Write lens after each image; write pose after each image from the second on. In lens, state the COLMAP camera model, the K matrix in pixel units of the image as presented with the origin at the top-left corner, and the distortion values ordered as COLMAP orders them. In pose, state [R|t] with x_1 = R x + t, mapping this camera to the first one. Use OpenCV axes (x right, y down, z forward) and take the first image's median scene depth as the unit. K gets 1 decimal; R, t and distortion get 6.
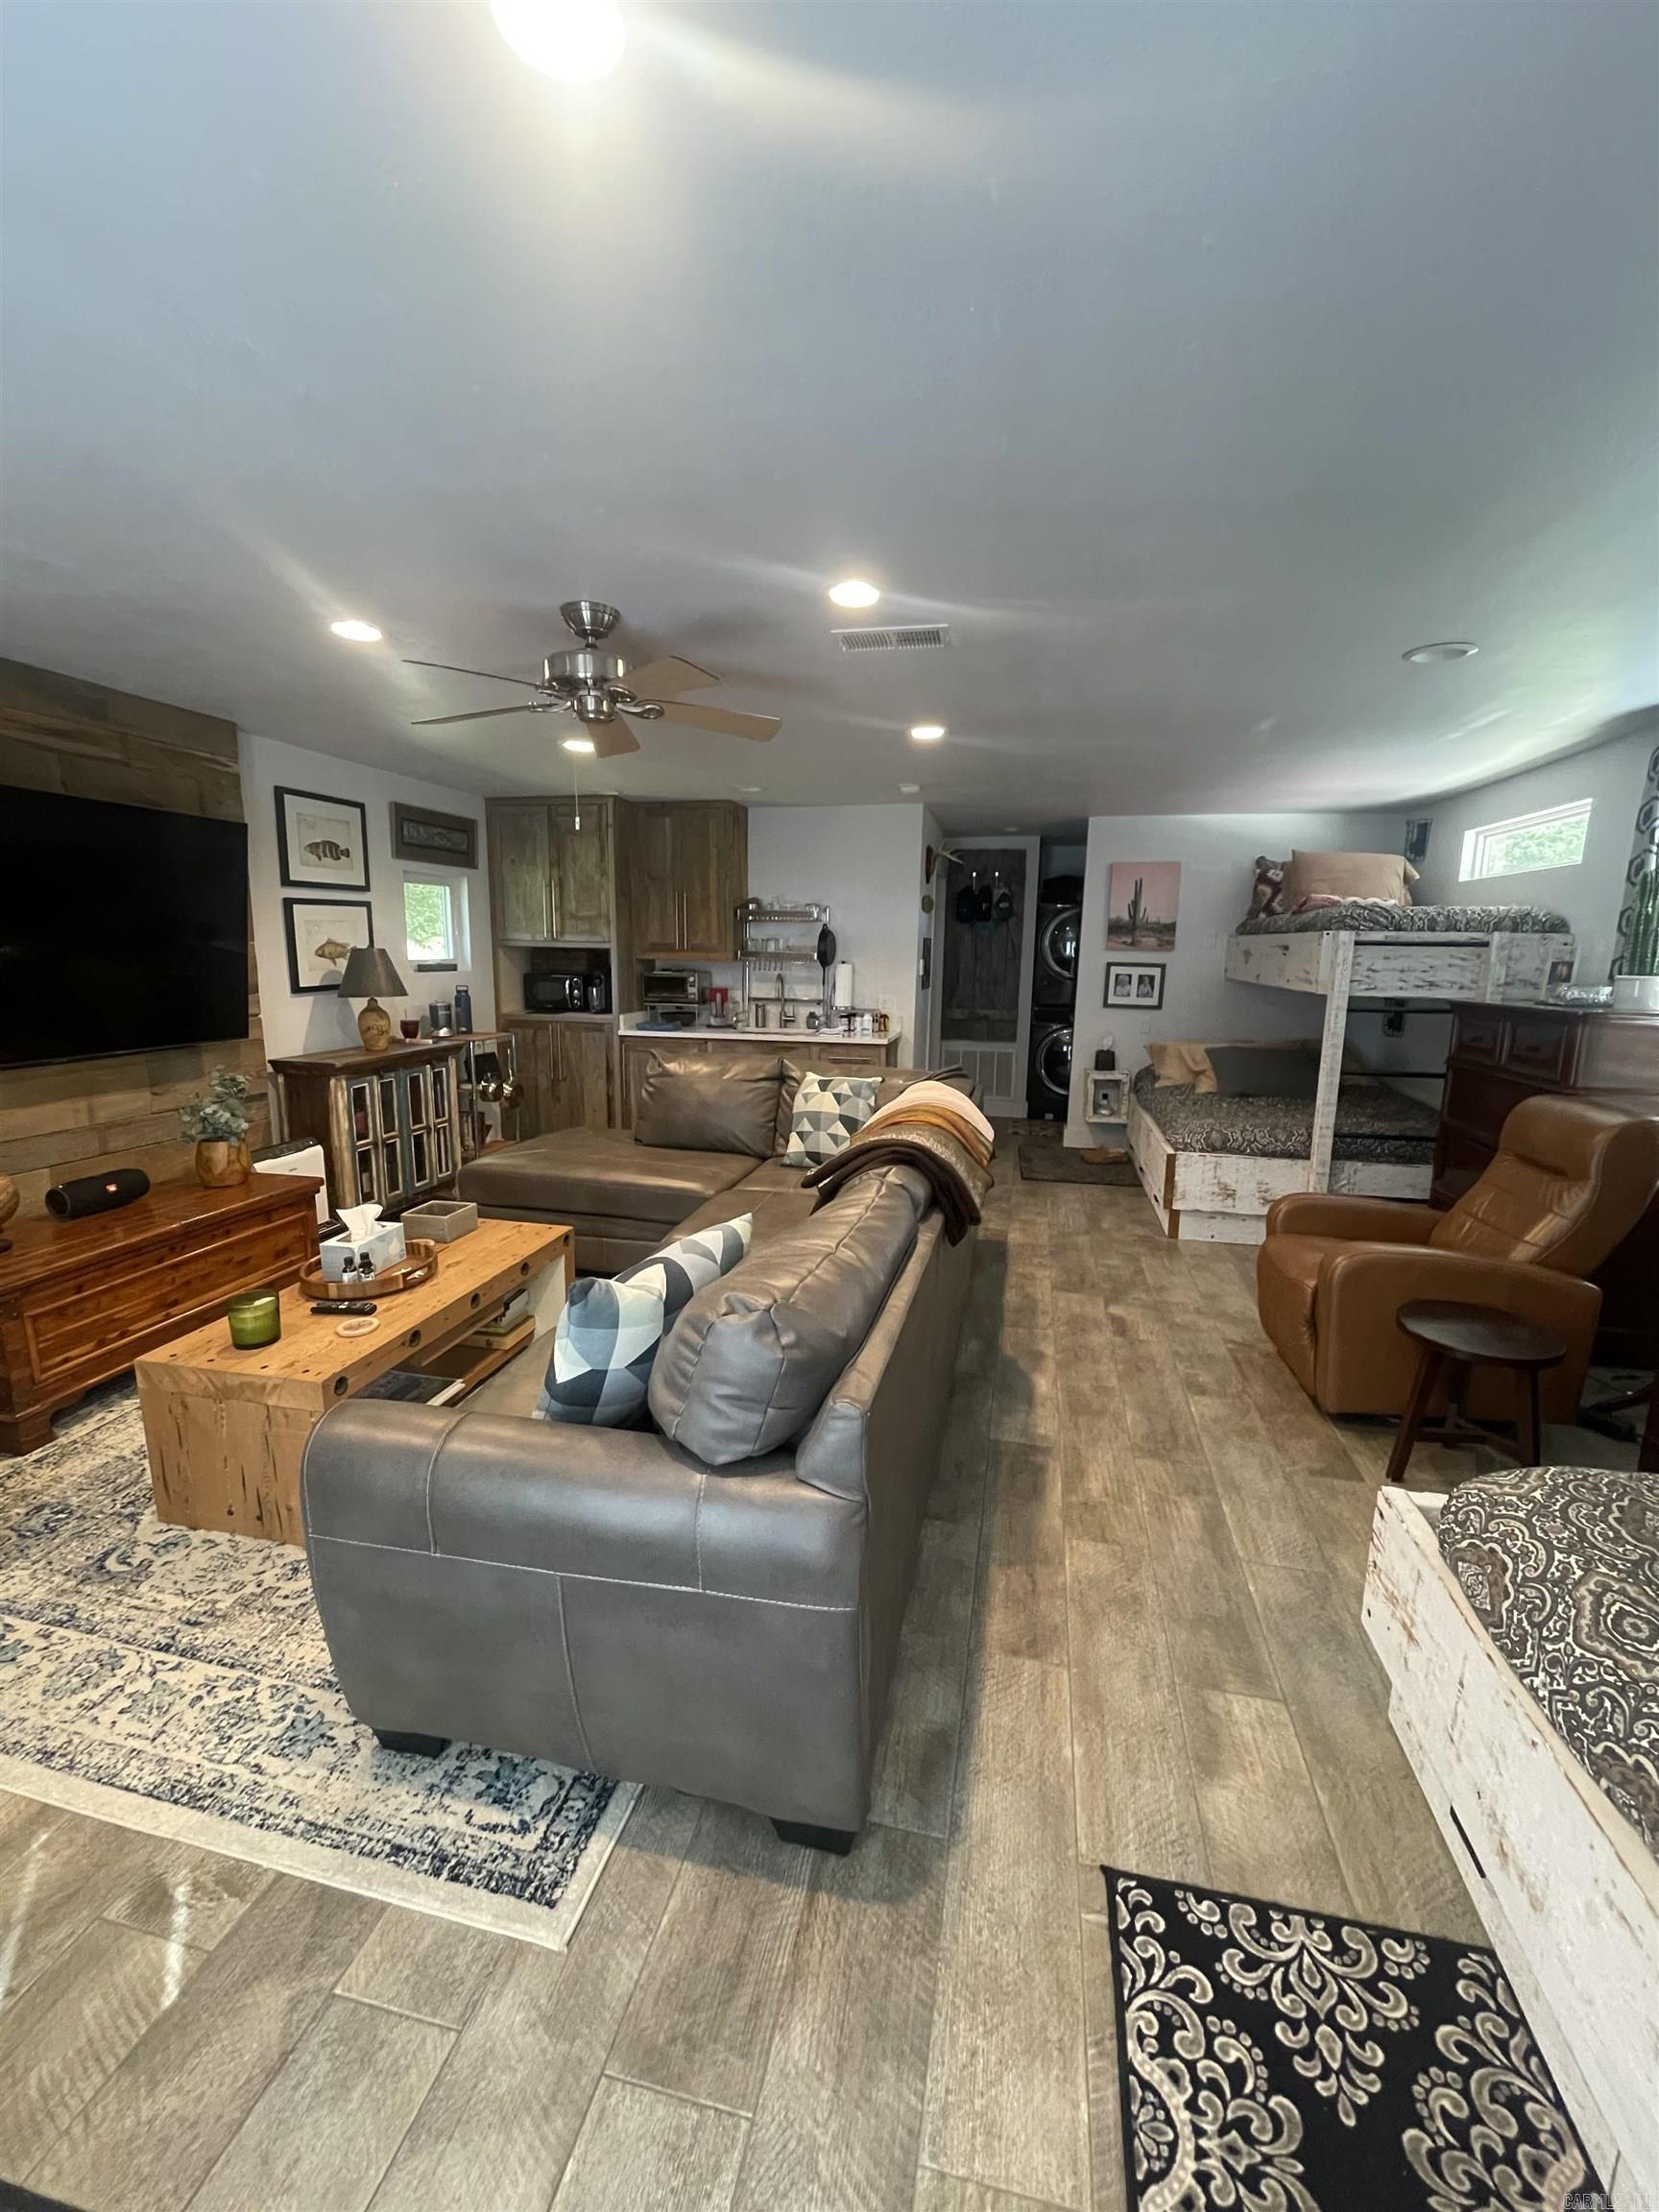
lens RADIAL K [[887.0, 0, 840.5], [0, 887.0, 1107.5], [0, 0, 1]] dist [-0.000810, -0.001395]
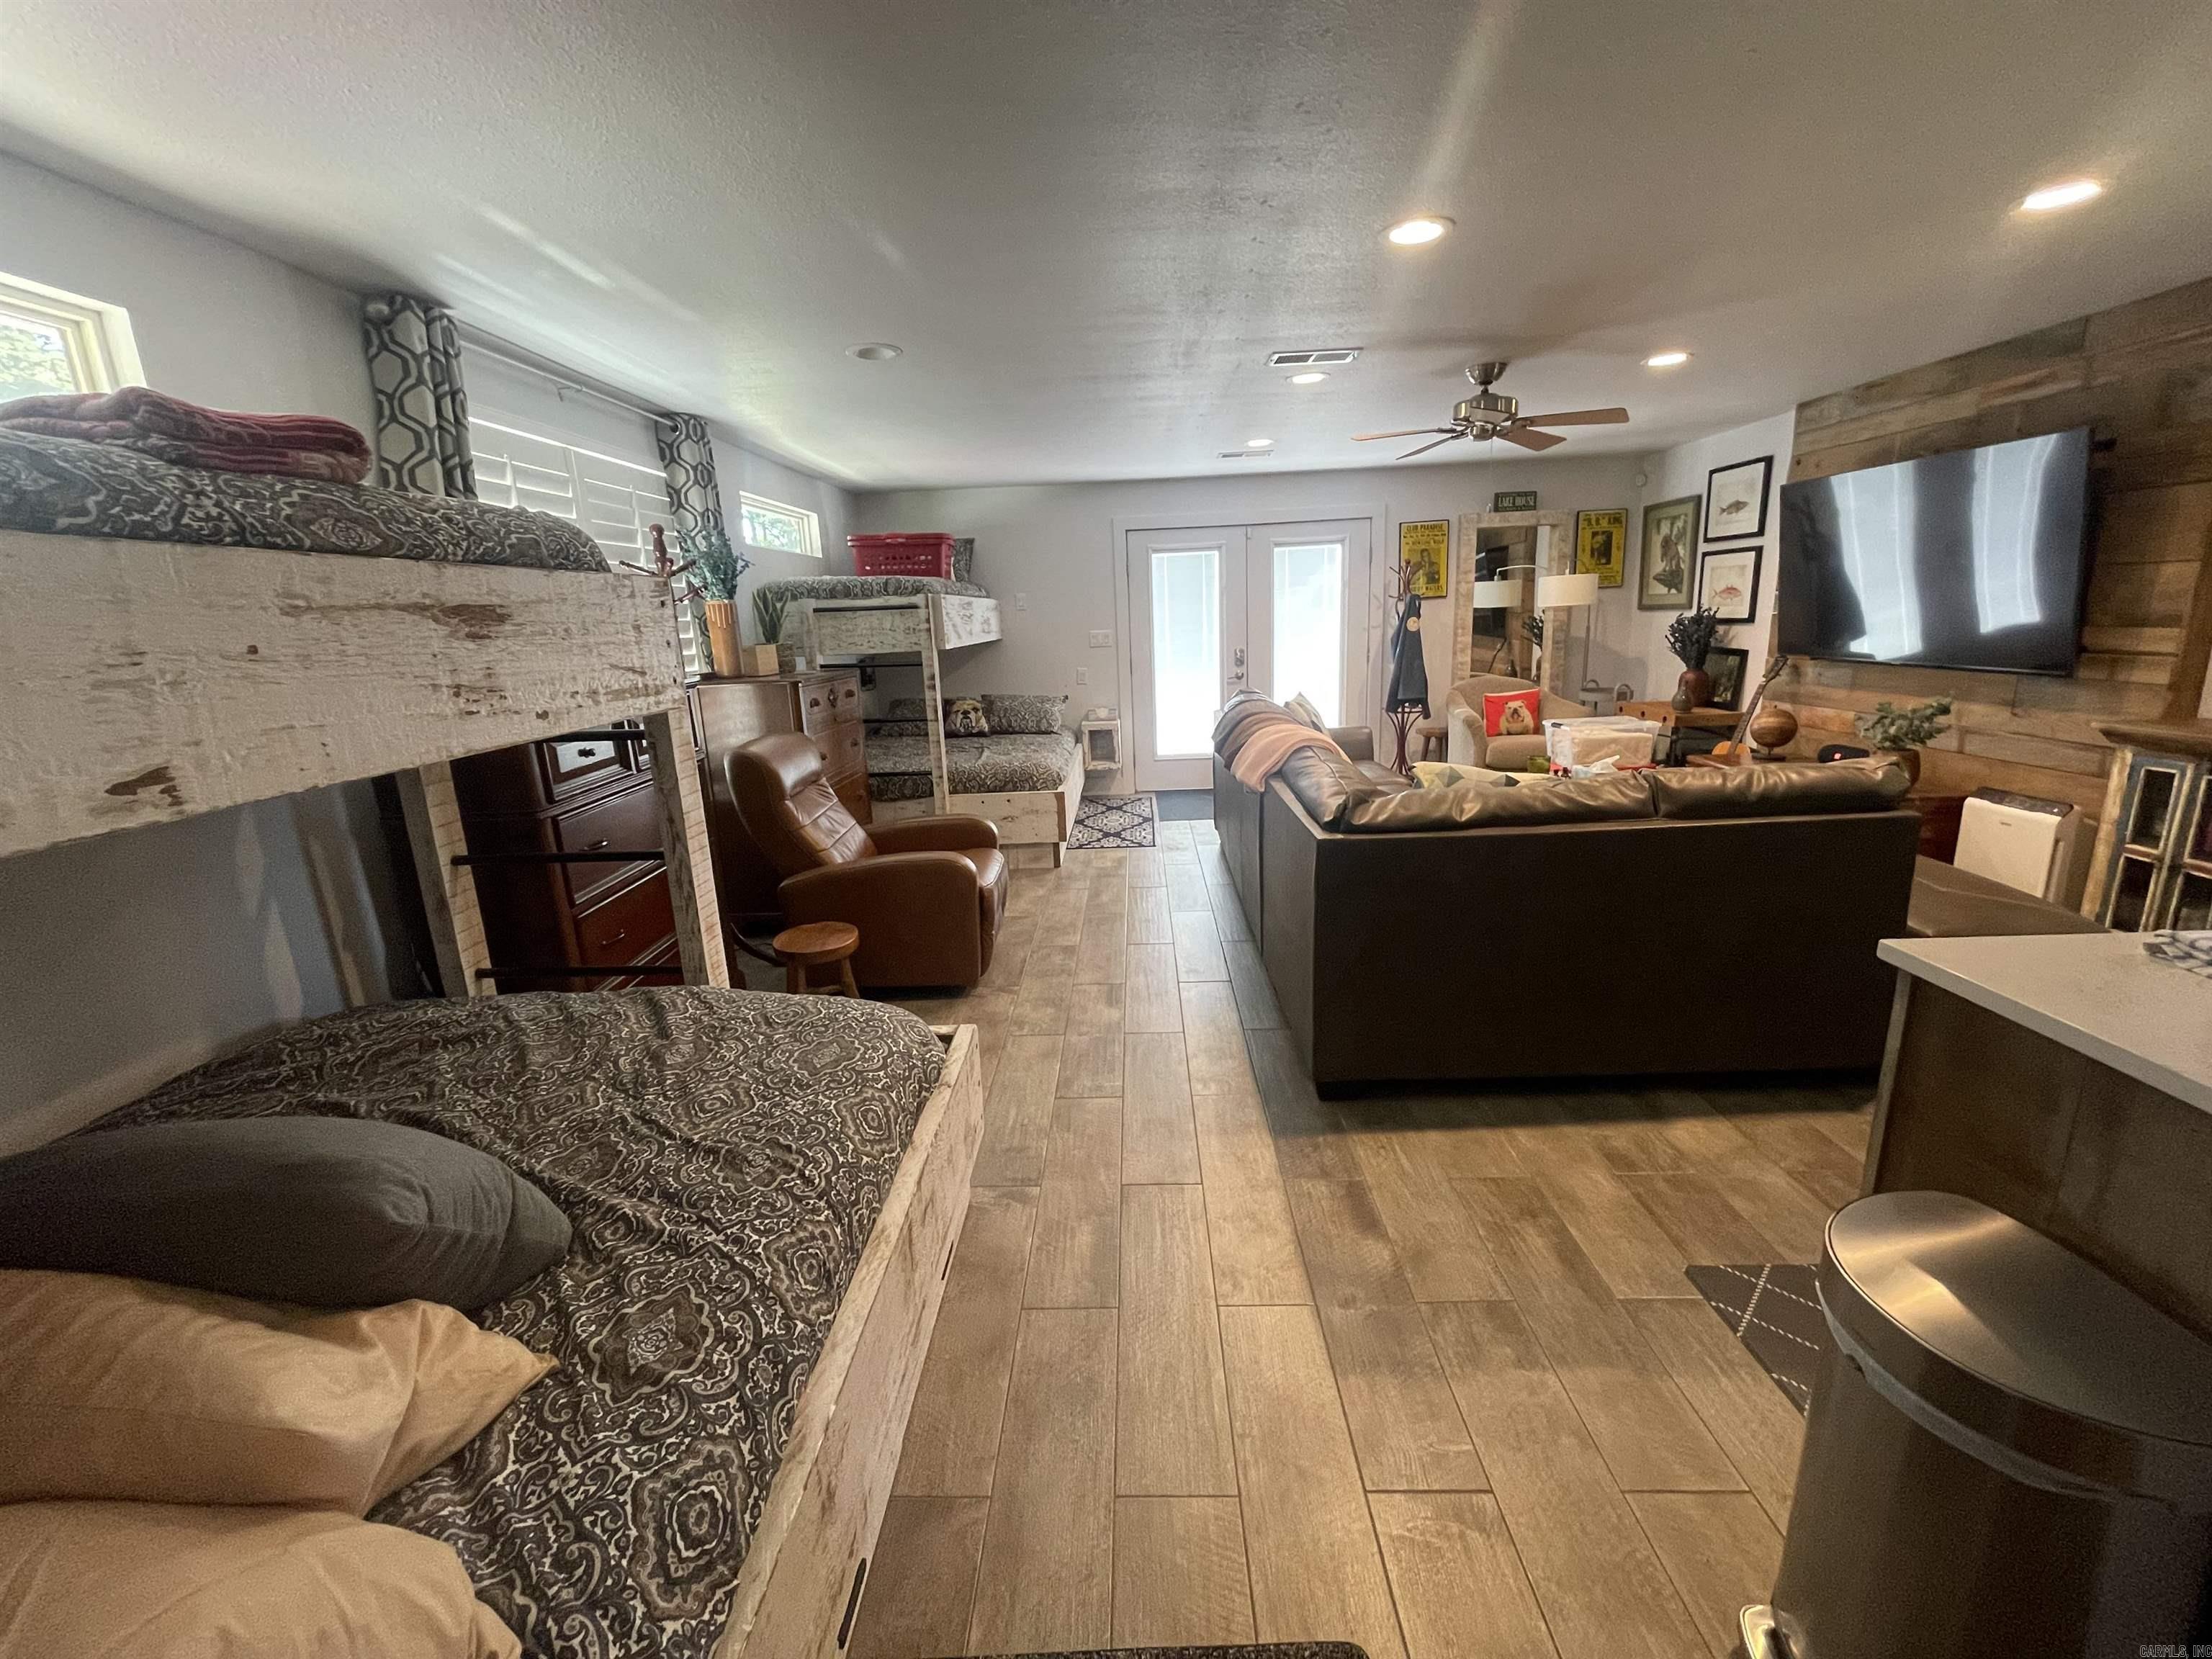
lens RADIAL K [[887.0, 0, 1095.6], [0, 887.0, 818.3], [0, 0, 1]] dist [-0.000810, -0.001395]
pose [[-0.985013, 0.069142, -0.158015, 0.416352], [0.001667, 0.919909, 0.392128, -0.278297], [0.172472, 0.385988, -0.906238, 1.585004]]
